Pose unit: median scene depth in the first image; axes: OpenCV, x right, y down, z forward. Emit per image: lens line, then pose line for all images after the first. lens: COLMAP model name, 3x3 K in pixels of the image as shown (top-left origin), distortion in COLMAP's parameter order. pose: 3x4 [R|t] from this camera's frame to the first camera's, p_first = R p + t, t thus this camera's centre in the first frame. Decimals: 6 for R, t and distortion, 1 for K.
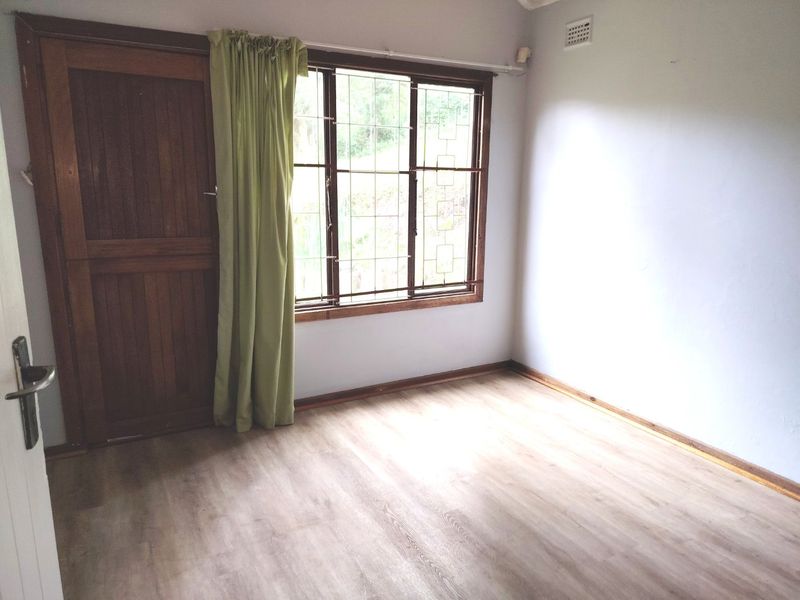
lens RADIAL K [[552.6, 0, 399.0], [0, 552.6, 302.0], [0, 0, 1]] dist [0.041788, -0.028520]
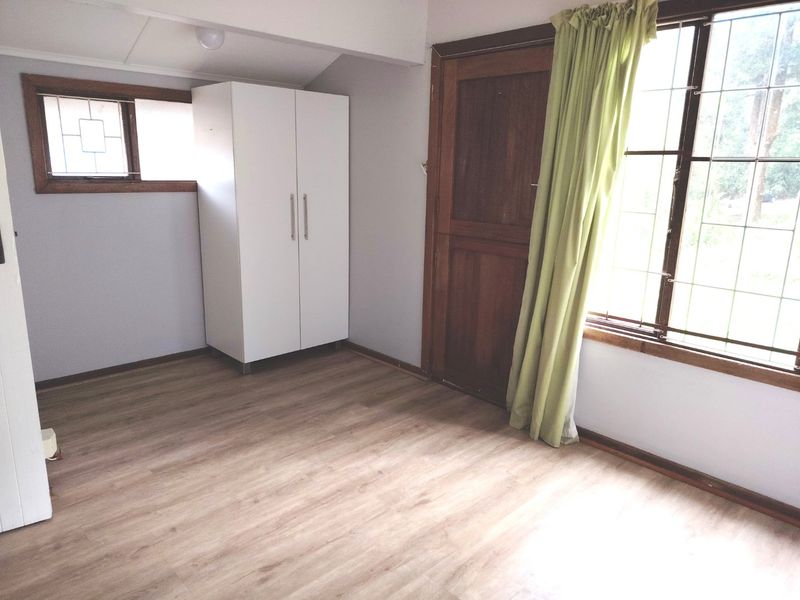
lens RADIAL K [[552.6, 0, 398.7], [0, 552.6, 299.9], [0, 0, 1]] dist [0.041788, -0.028520]
pose [[0.260990, 0.222332, -0.939390, 0.594071], [-0.221708, 0.960909, 0.165828, -0.111043], [0.939537, 0.164991, 0.300080, 0.521250]]
